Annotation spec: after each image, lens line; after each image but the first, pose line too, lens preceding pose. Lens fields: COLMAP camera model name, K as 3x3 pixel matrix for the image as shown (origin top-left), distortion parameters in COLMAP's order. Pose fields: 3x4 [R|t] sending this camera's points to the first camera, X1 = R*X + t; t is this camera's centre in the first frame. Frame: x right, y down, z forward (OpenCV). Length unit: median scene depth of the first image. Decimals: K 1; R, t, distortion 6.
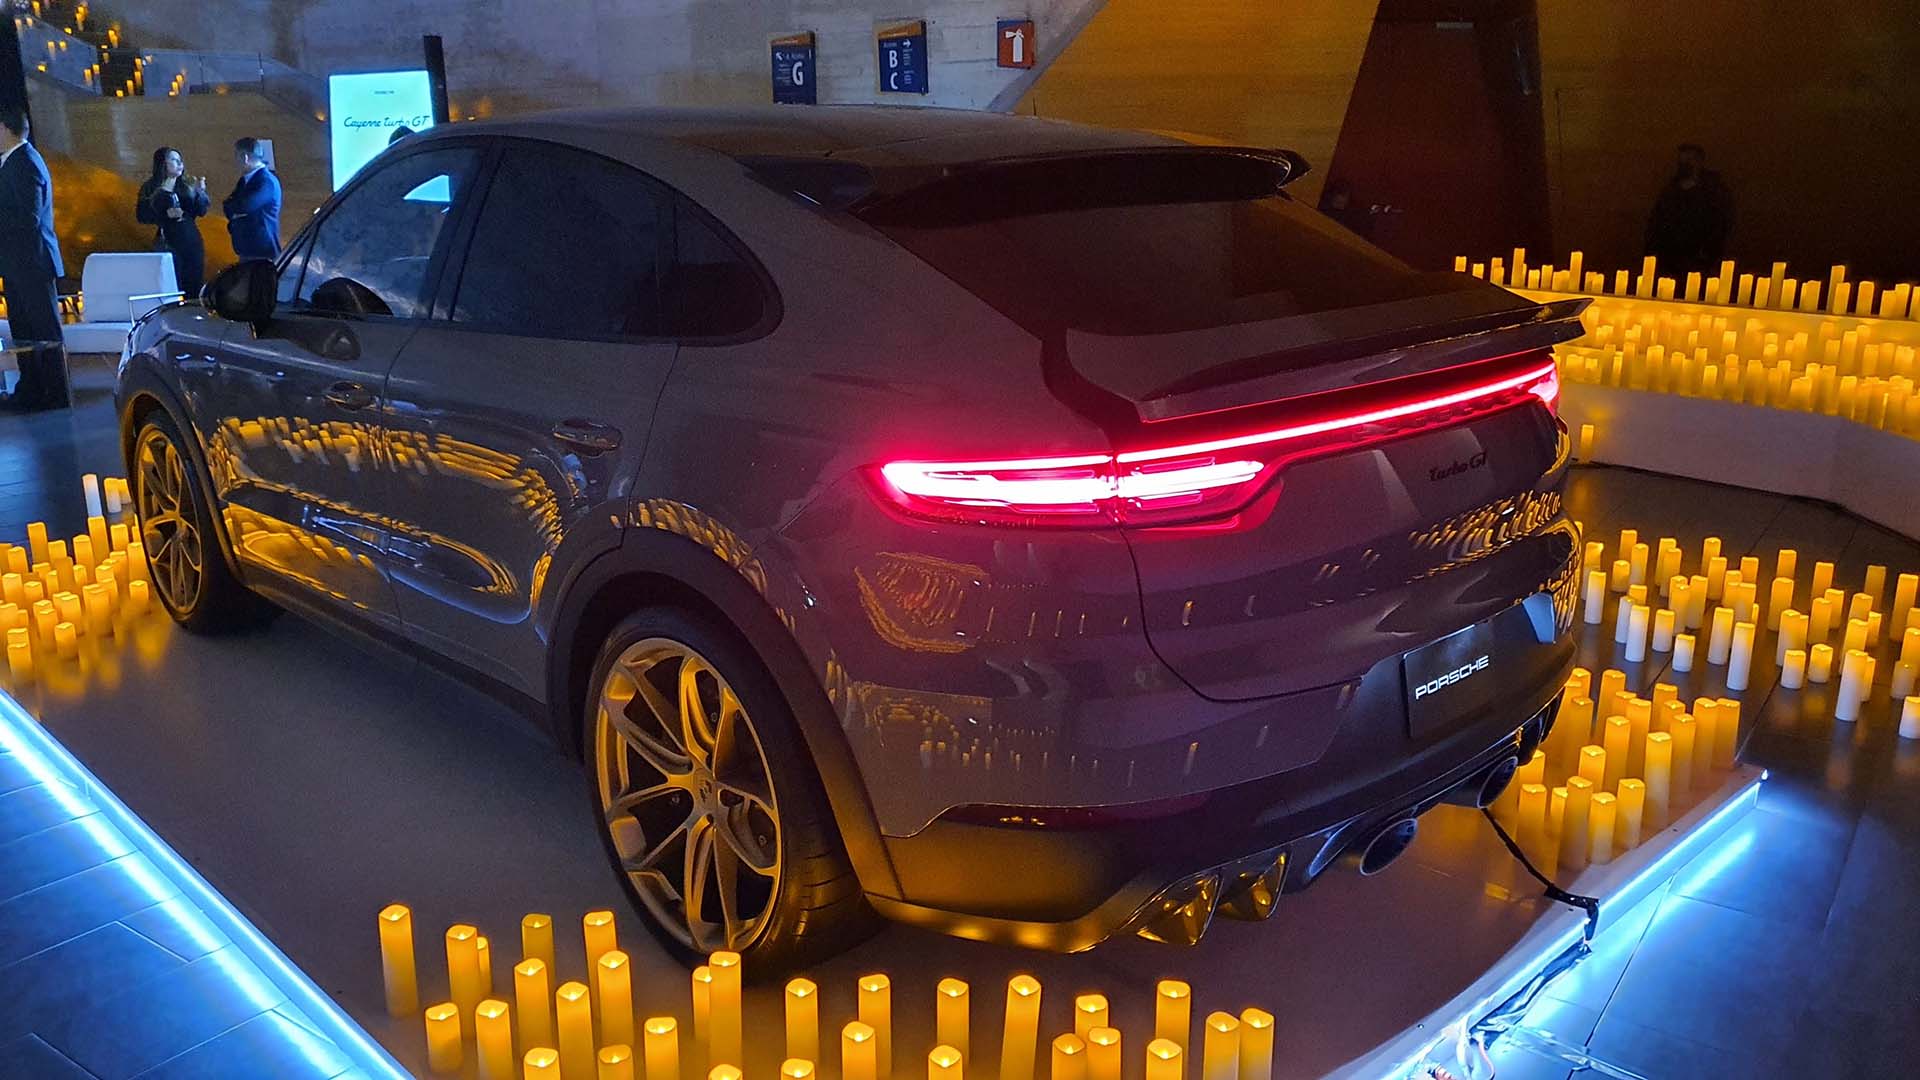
lens RADIAL K [[1571.8, 0, 953.8], [0, 1571.8, 529.3], [0, 0, 1]] dist [0.015404, 0.014012]
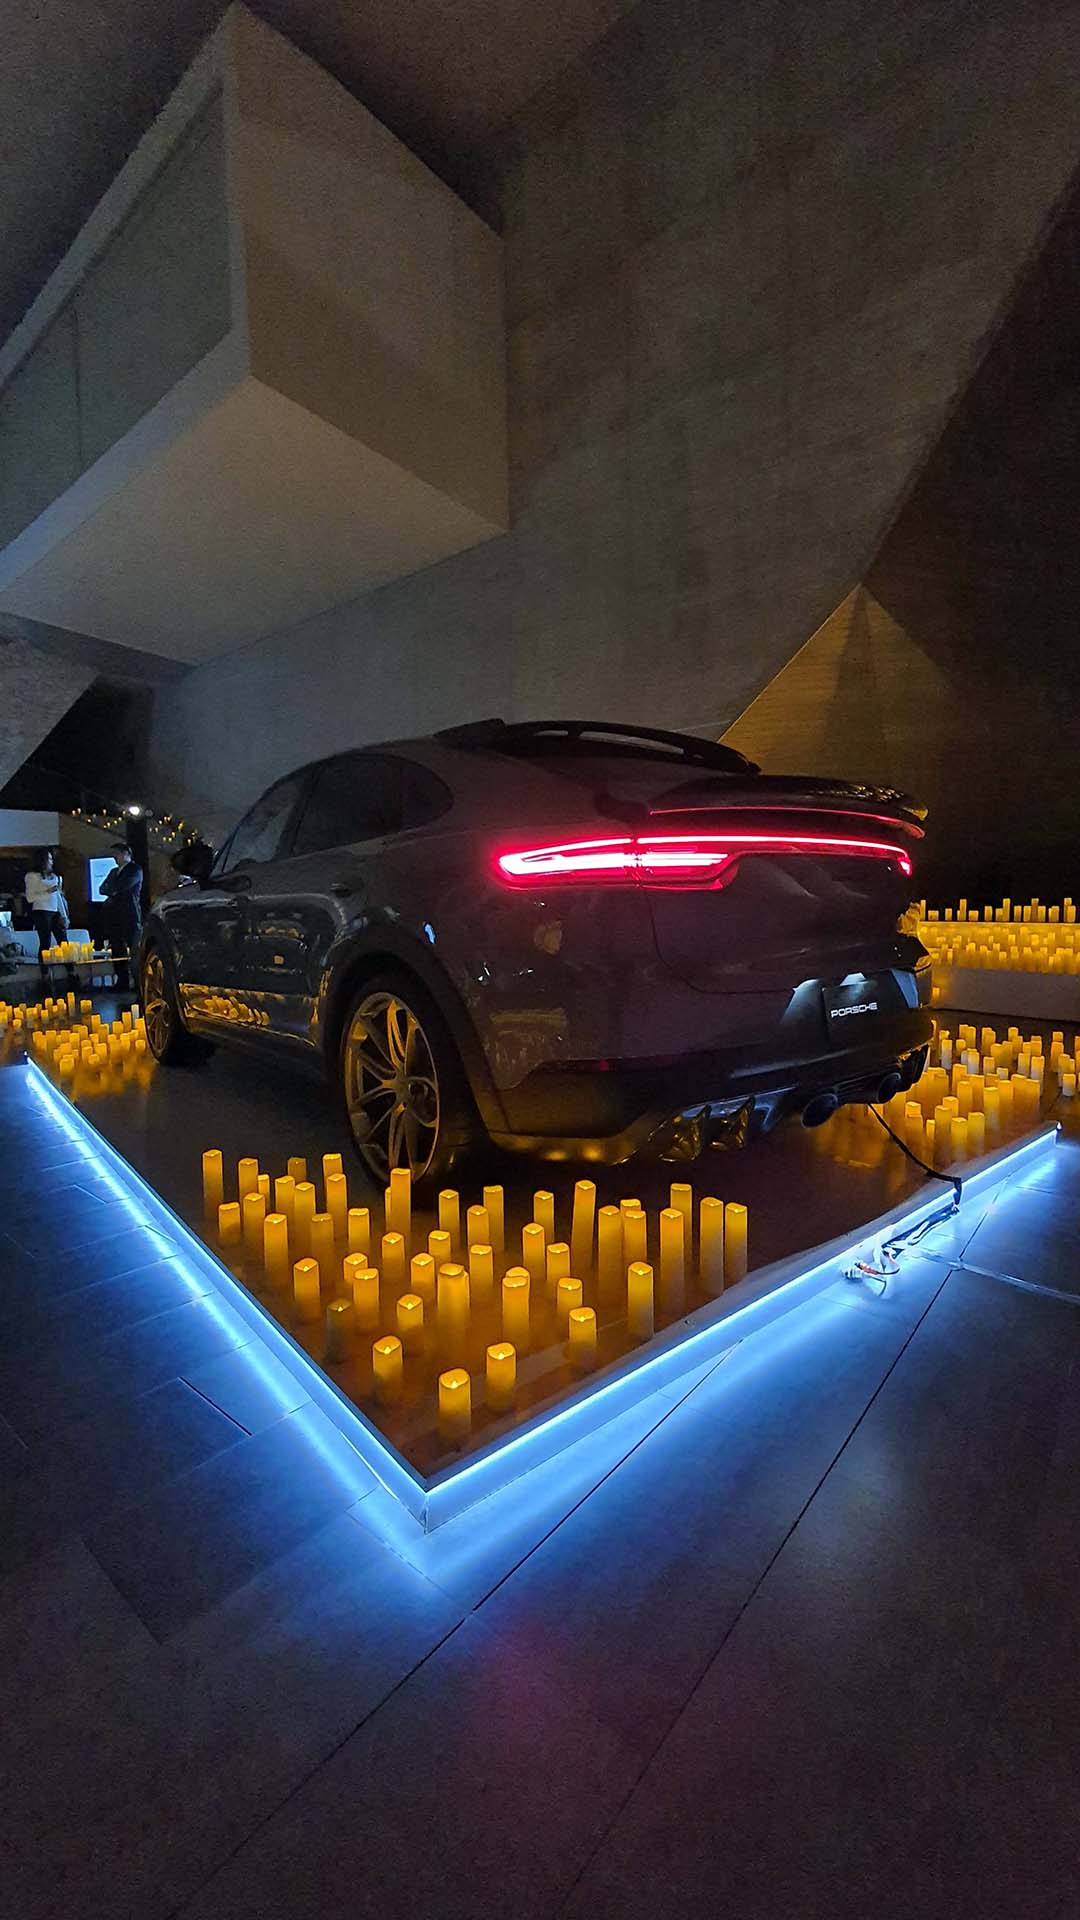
lens RADIAL K [[797.0, 0, 553.6], [0, 797.0, 961.0], [0, 0, 1]] dist [0.001366, 0.000160]
pose [[0.997767, -0.008244, -0.066277, 0.045292], [-0.003577, 0.984332, -0.176290, 0.141200], [0.066692, 0.176133, 0.982104, 0.122593]]
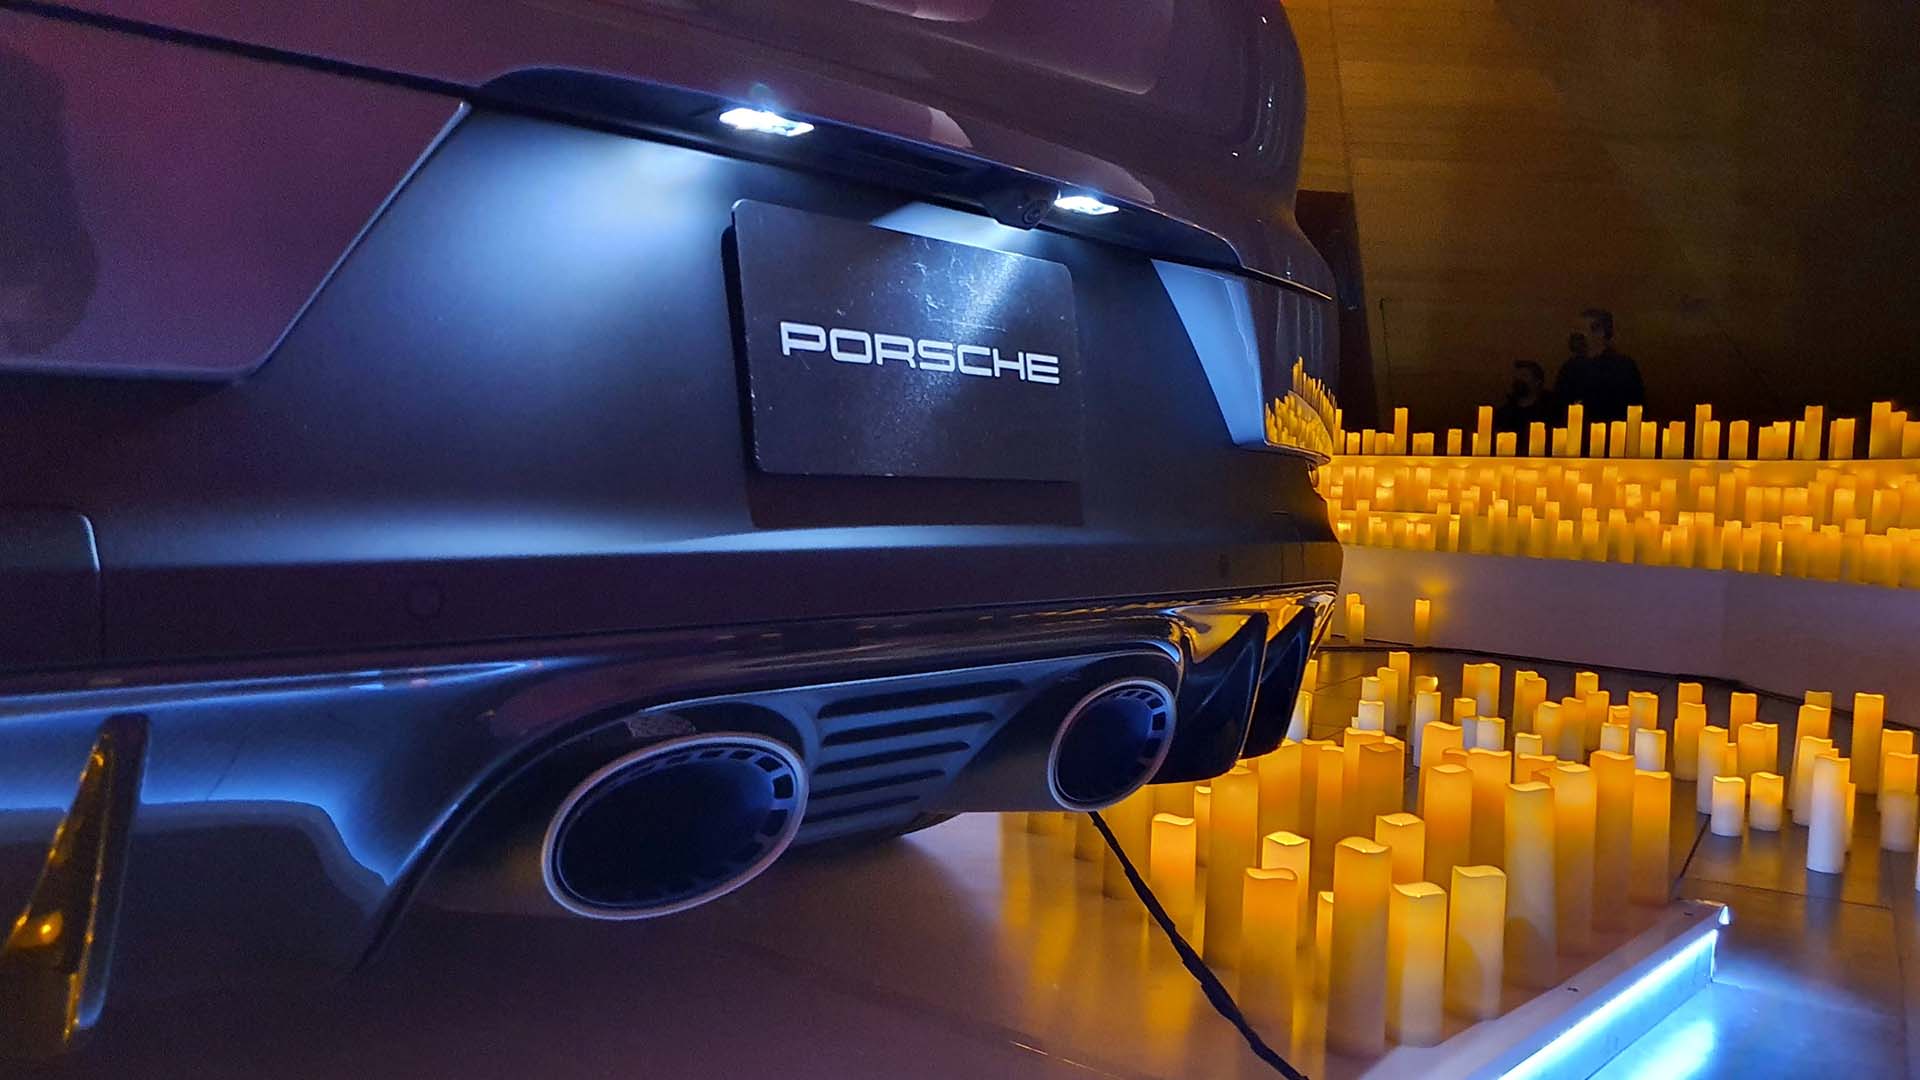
lens RADIAL K [[1571.8, 0, 1001.2], [0, 1571.8, 535.0], [0, 0, 1]] dist [0.015404, 0.014012]
pose [[0.994134, 0.030342, 0.103810, 0.221700], [-0.007574, 0.977017, -0.213026, 0.152298], [-0.107888, 0.210990, 0.971516, 0.504607]]
